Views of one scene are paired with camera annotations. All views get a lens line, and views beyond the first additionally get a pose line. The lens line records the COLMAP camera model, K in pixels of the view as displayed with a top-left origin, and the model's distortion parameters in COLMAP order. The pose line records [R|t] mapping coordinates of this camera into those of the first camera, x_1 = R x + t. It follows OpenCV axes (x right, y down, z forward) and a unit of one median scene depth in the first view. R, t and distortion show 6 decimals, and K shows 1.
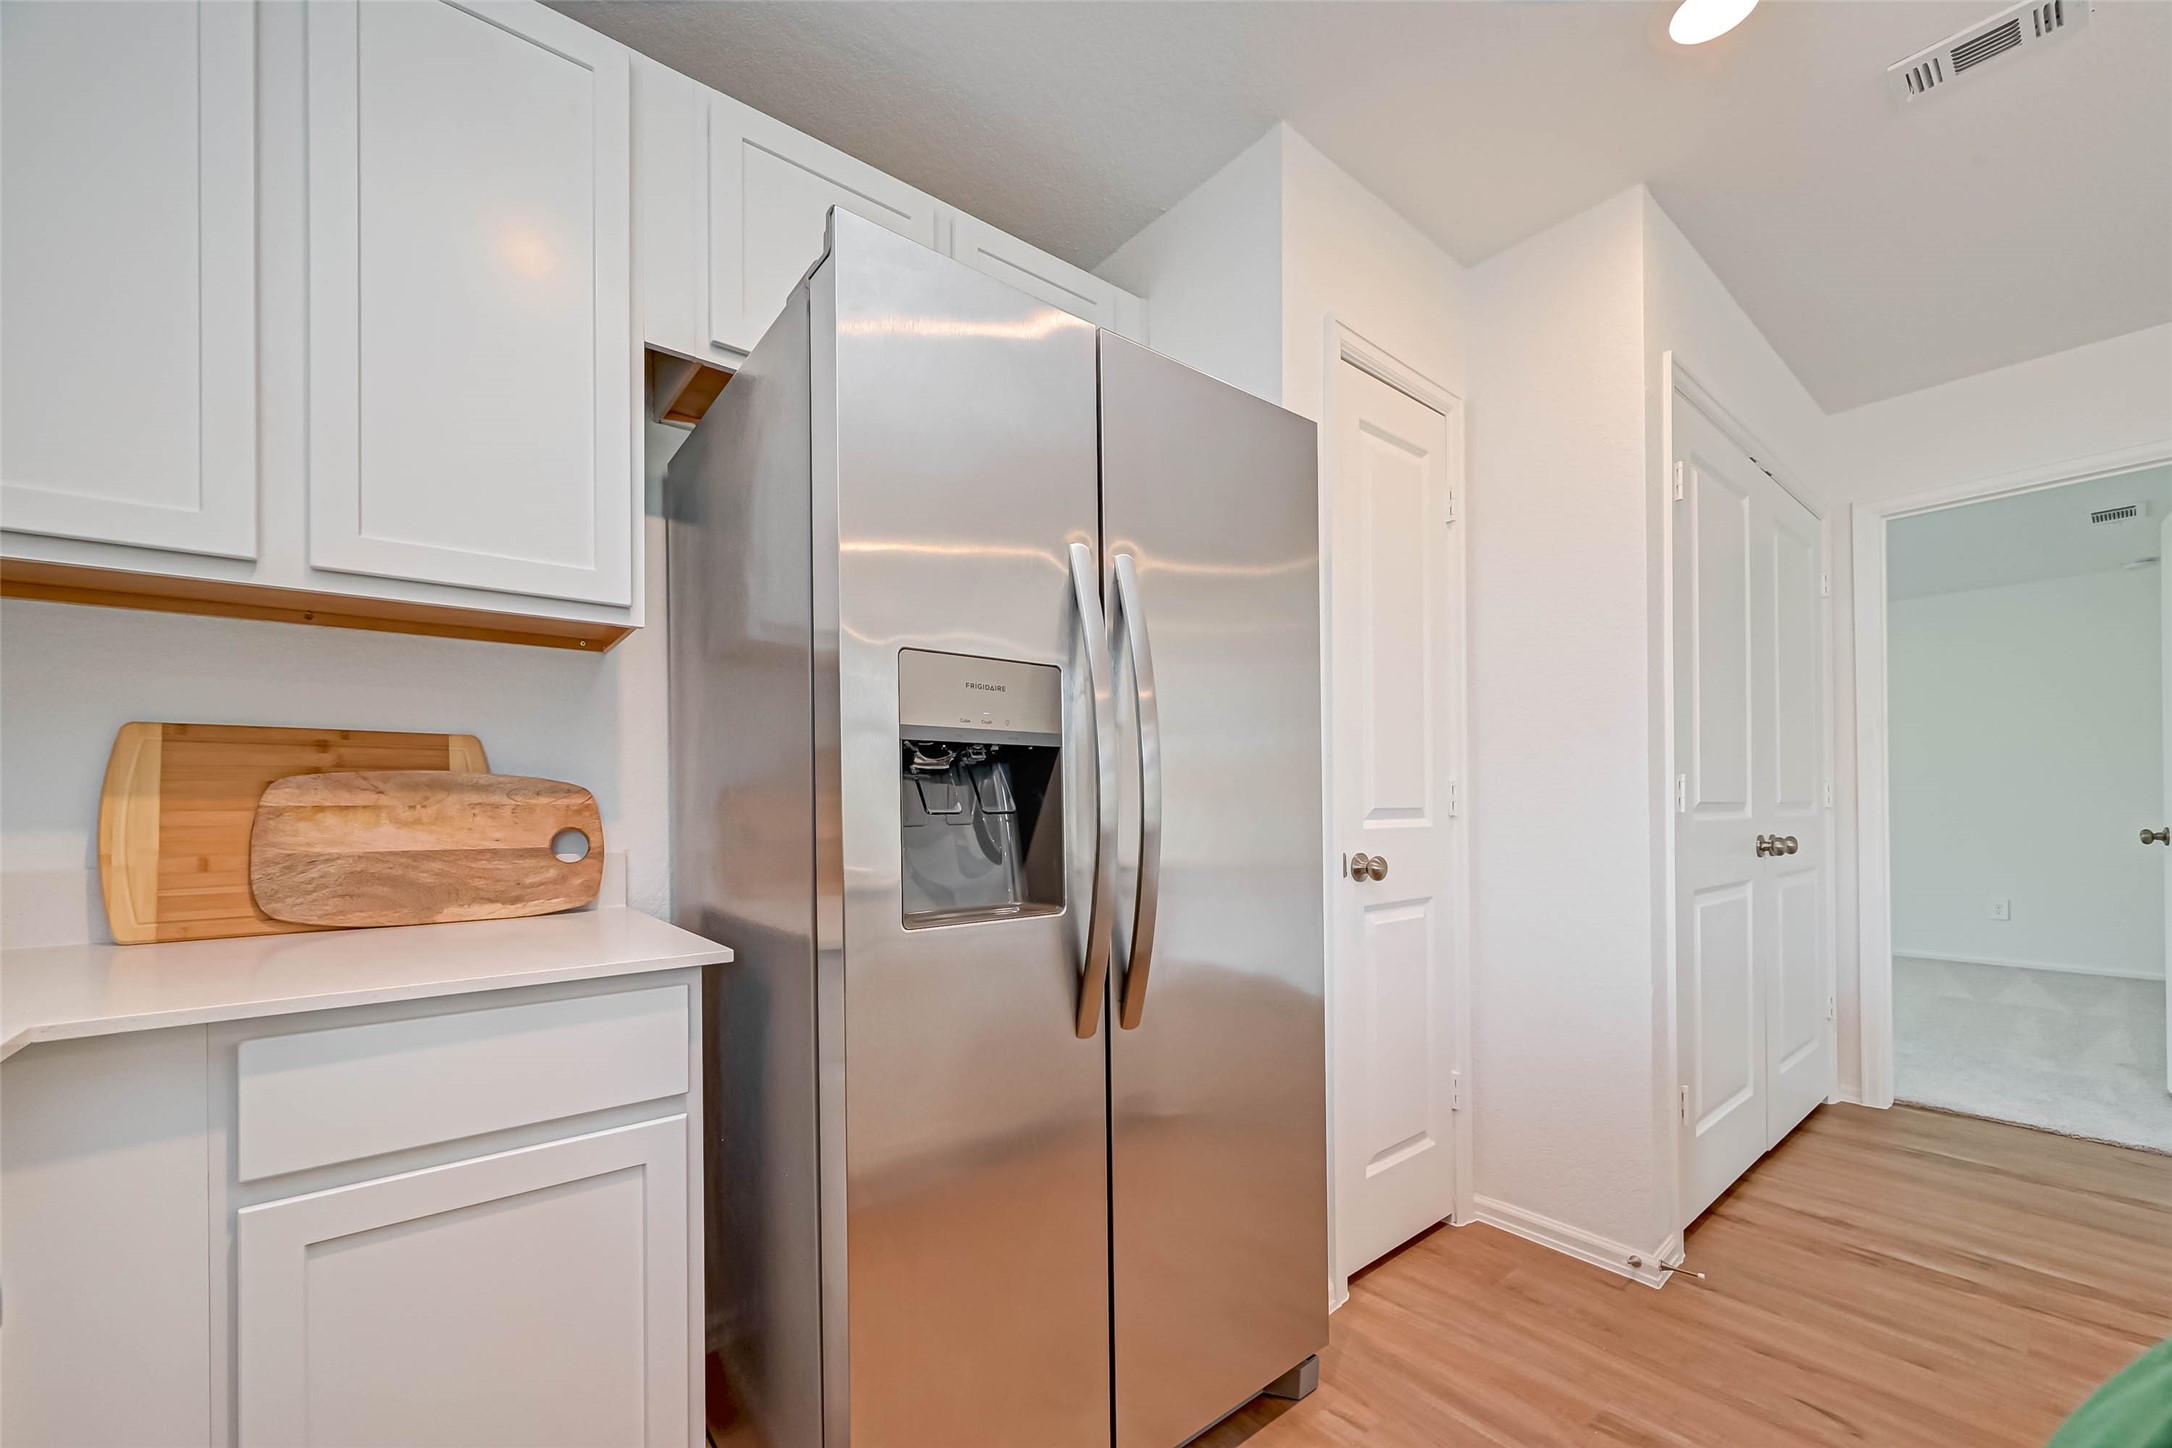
lens RADIAL K [[854.1, 0, 1081.7], [0, 854.1, 804.5], [0, 0, 1]] dist [-0.000833, 0.000007]
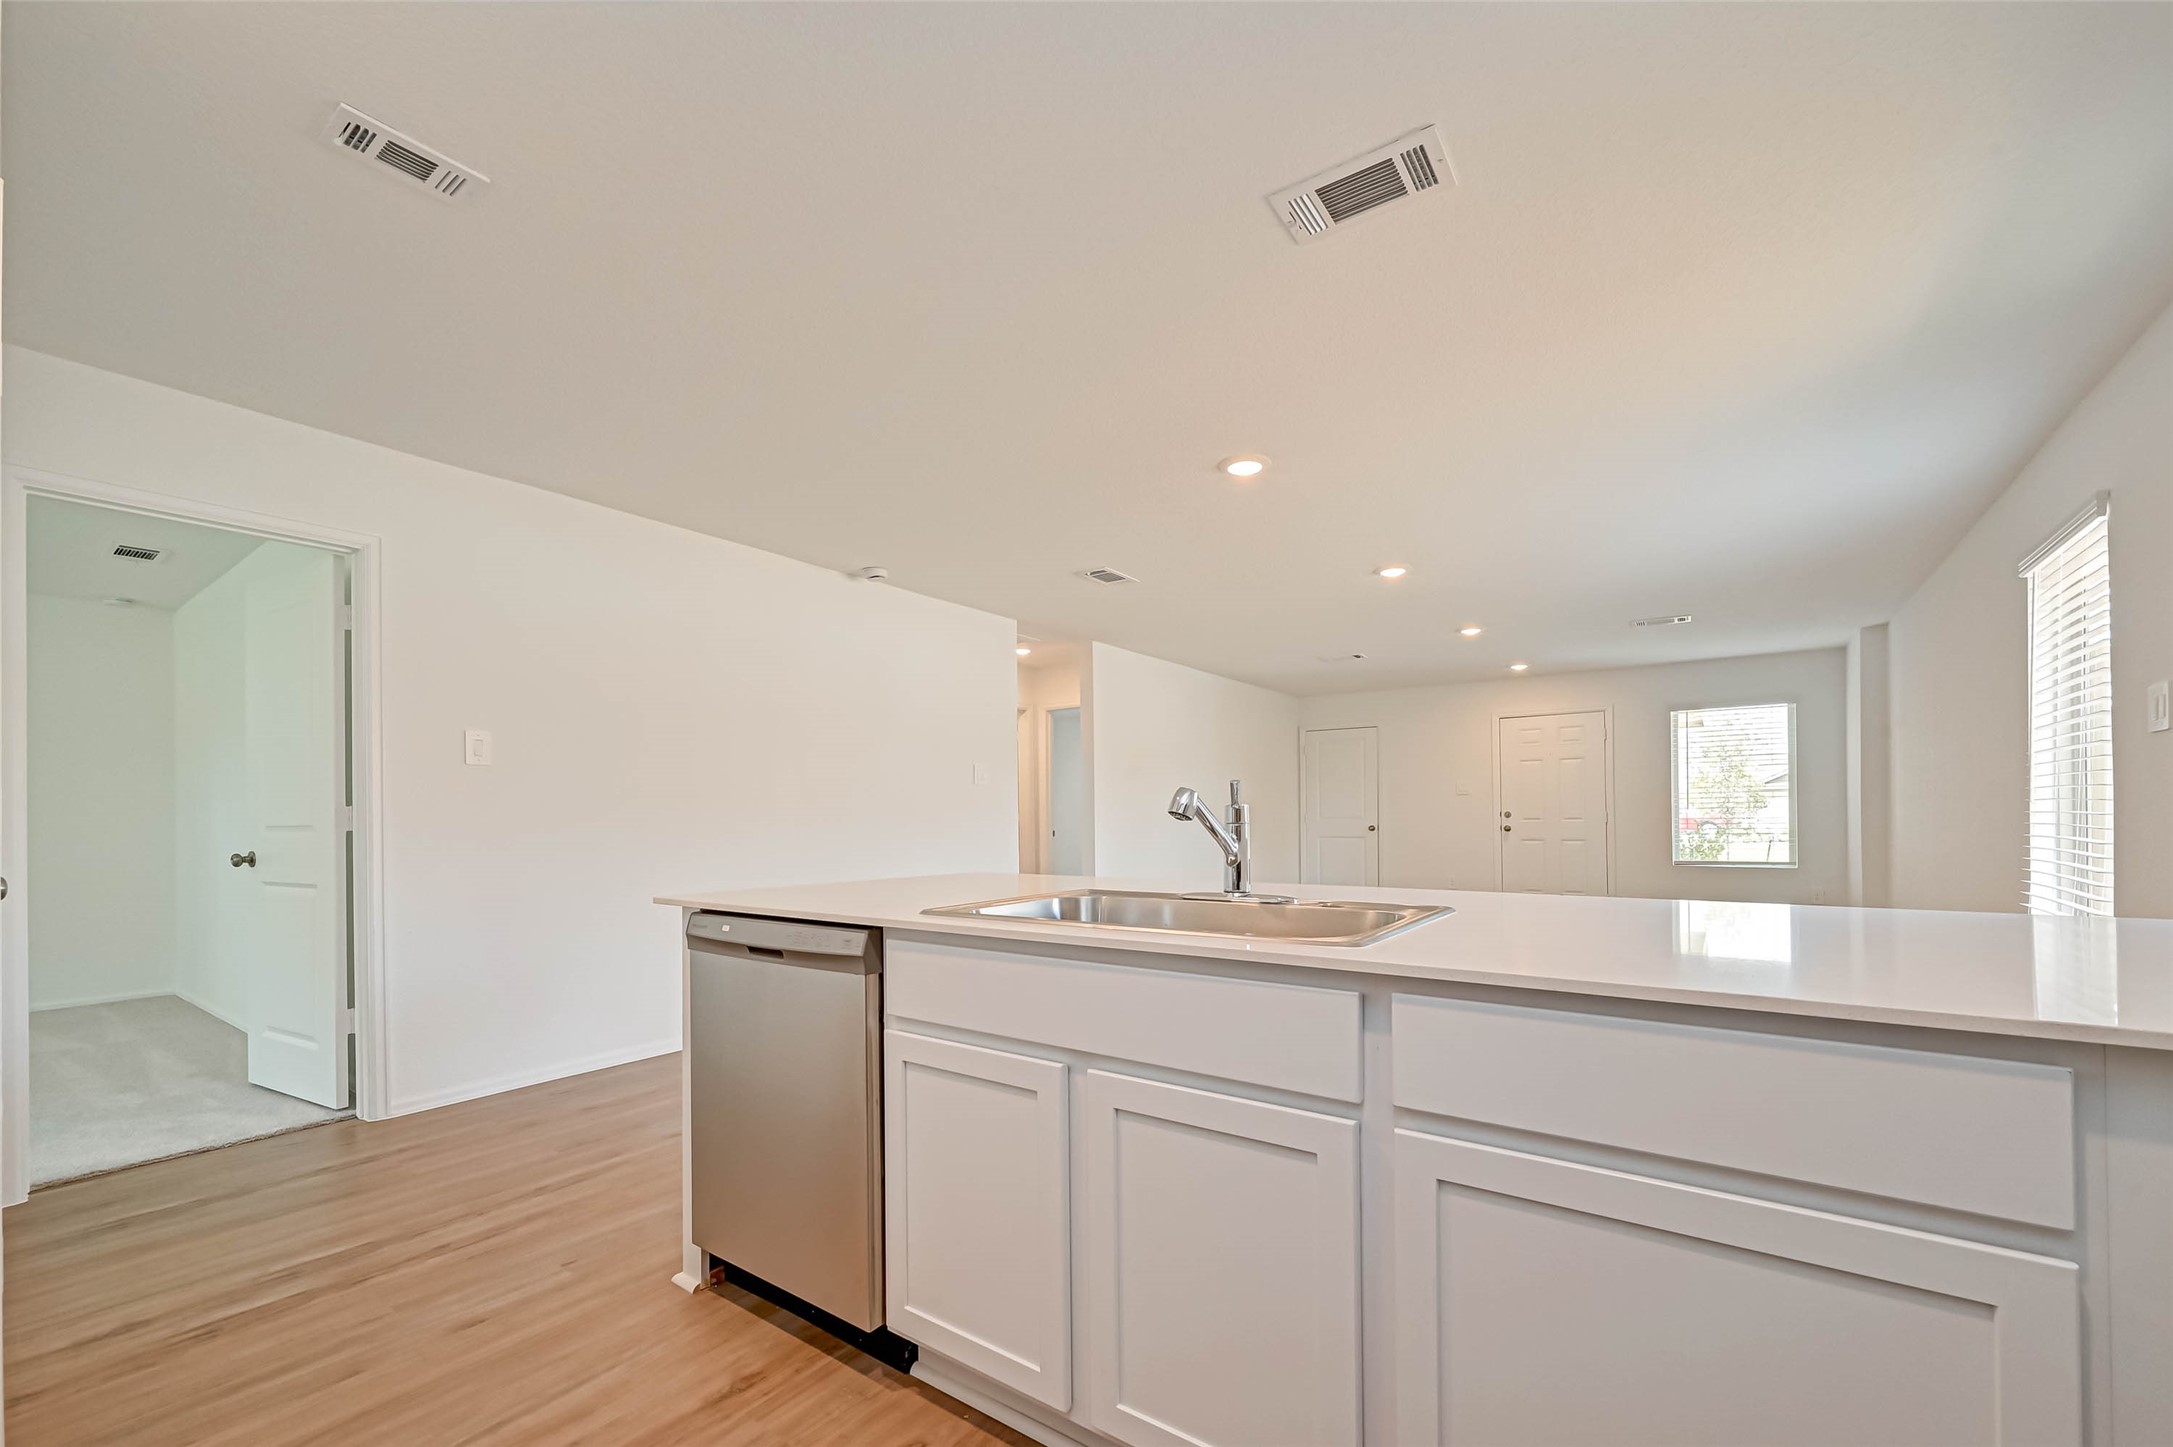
lens RADIAL K [[853.8, 0, 1102.0], [0, 853.8, 812.5], [0, 0, 1]] dist [-0.000172, -0.000036]
pose [[-0.268617, 0.015963, 0.963115, -0.210517], [0.009770, 0.999856, -0.013847, 0.002549], [-0.963198, 0.005691, -0.268734, 0.327920]]
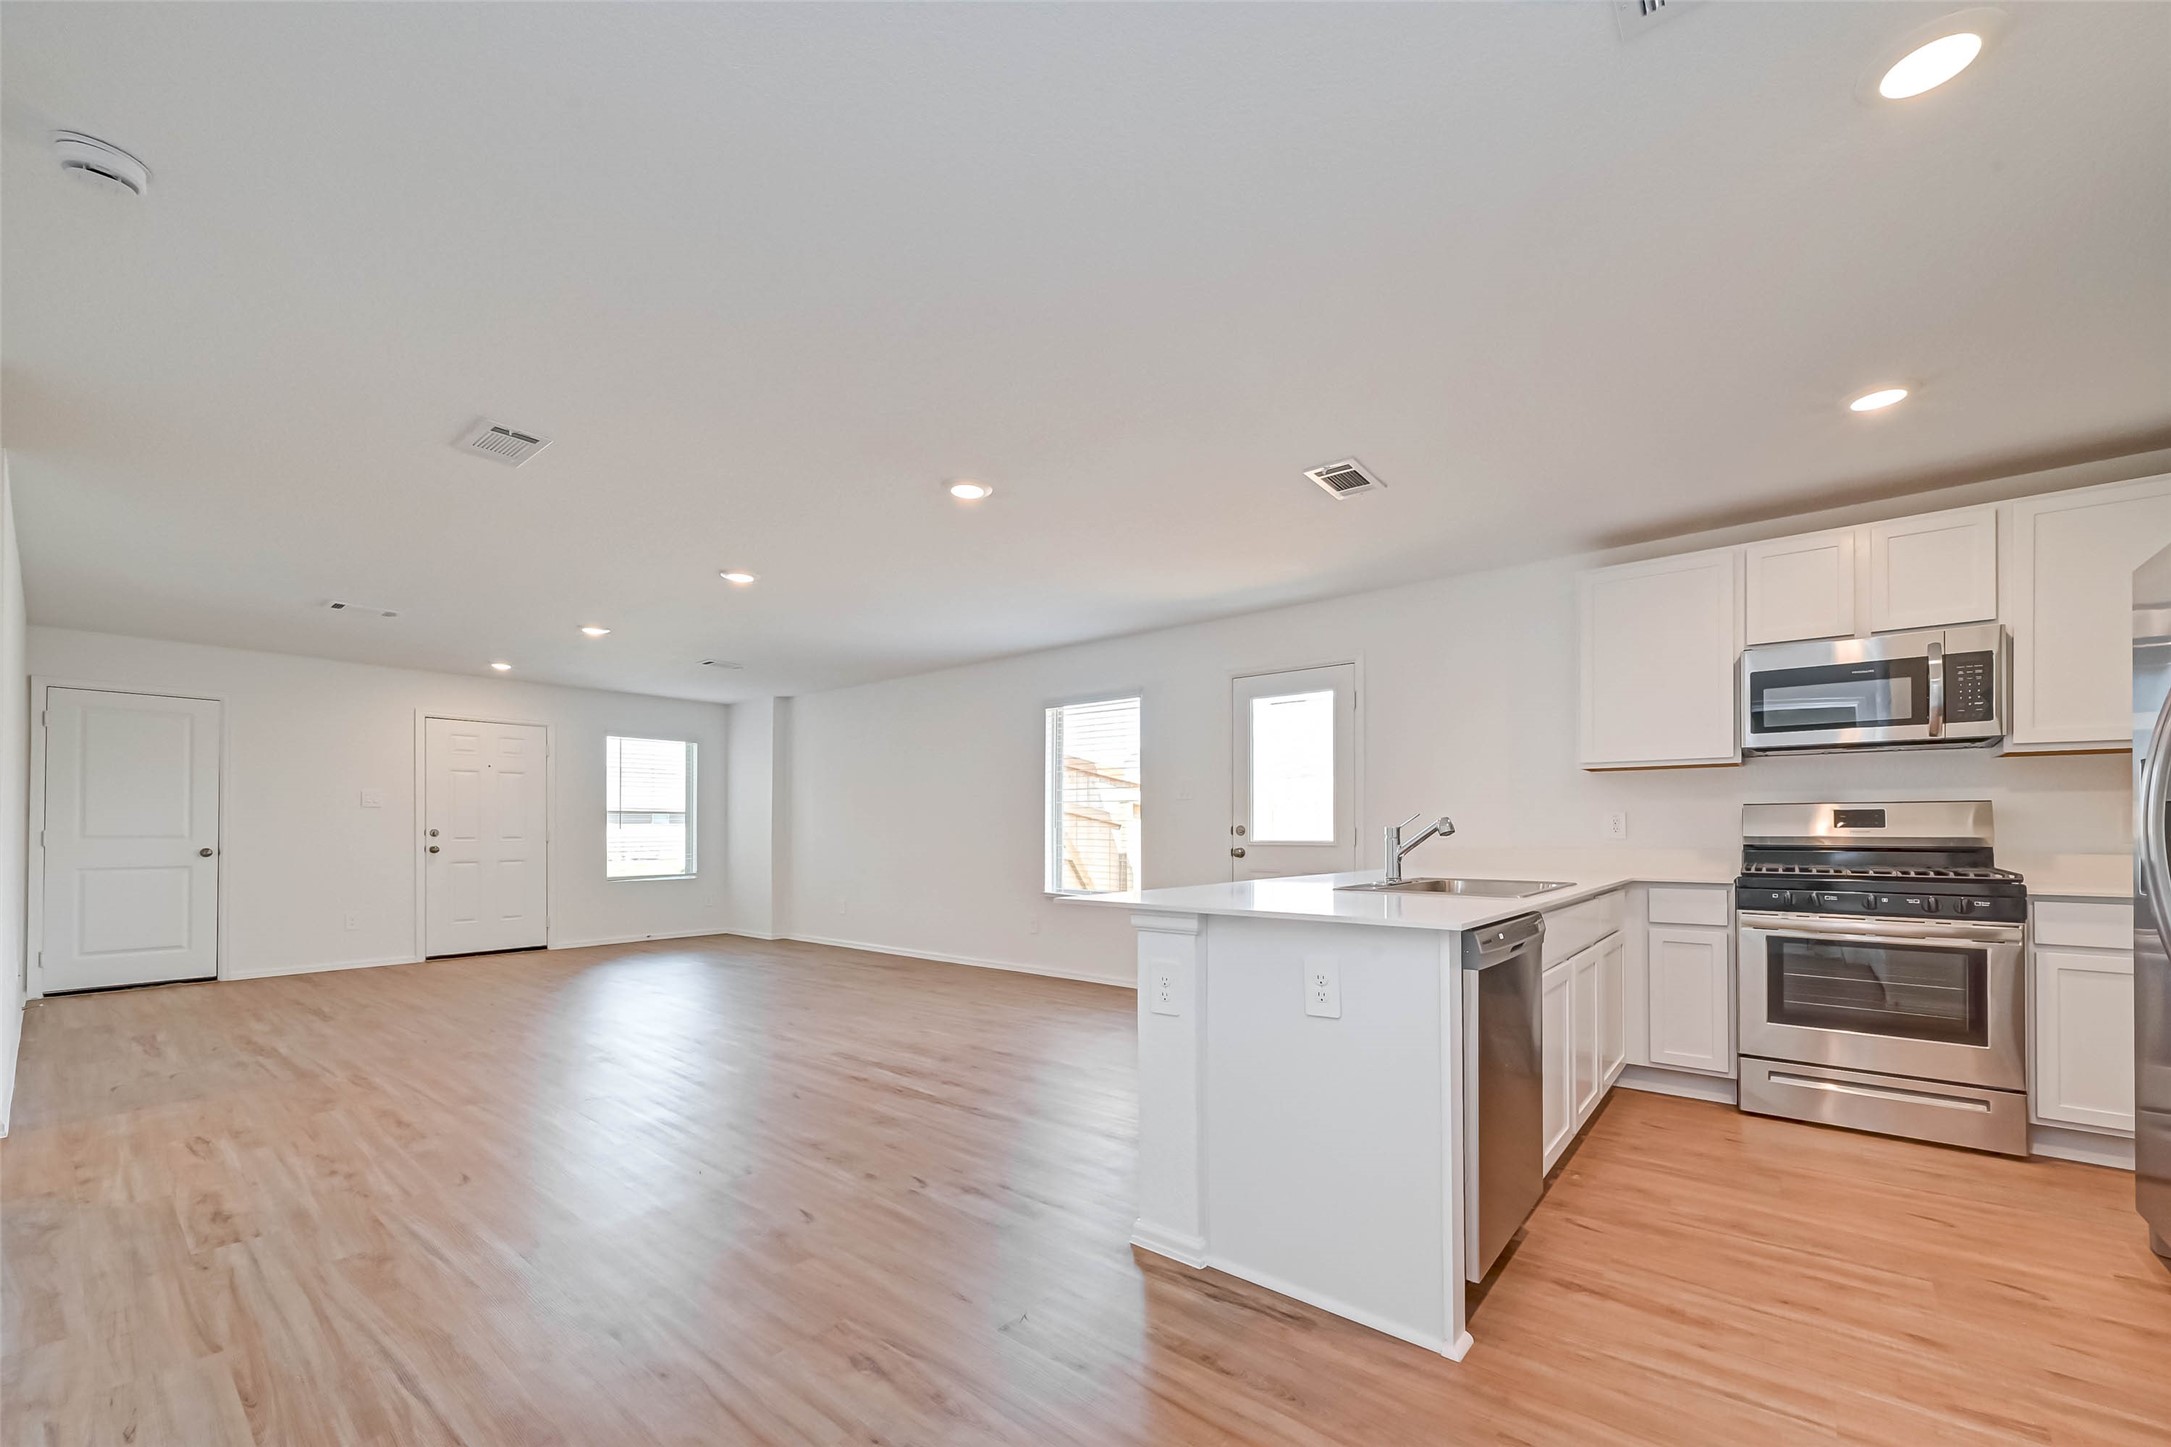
lens RADIAL K [[860.7, 0, 1086.8], [0, 860.7, 822.4], [0, 0, 1]] dist [-0.000450, -0.000018]
pose [[-0.982249, 0.007016, -0.187453, 1.484431], [0.008742, 0.999927, -0.008381, -0.017493], [0.187380, -0.009871, -0.982238, 1.378183]]
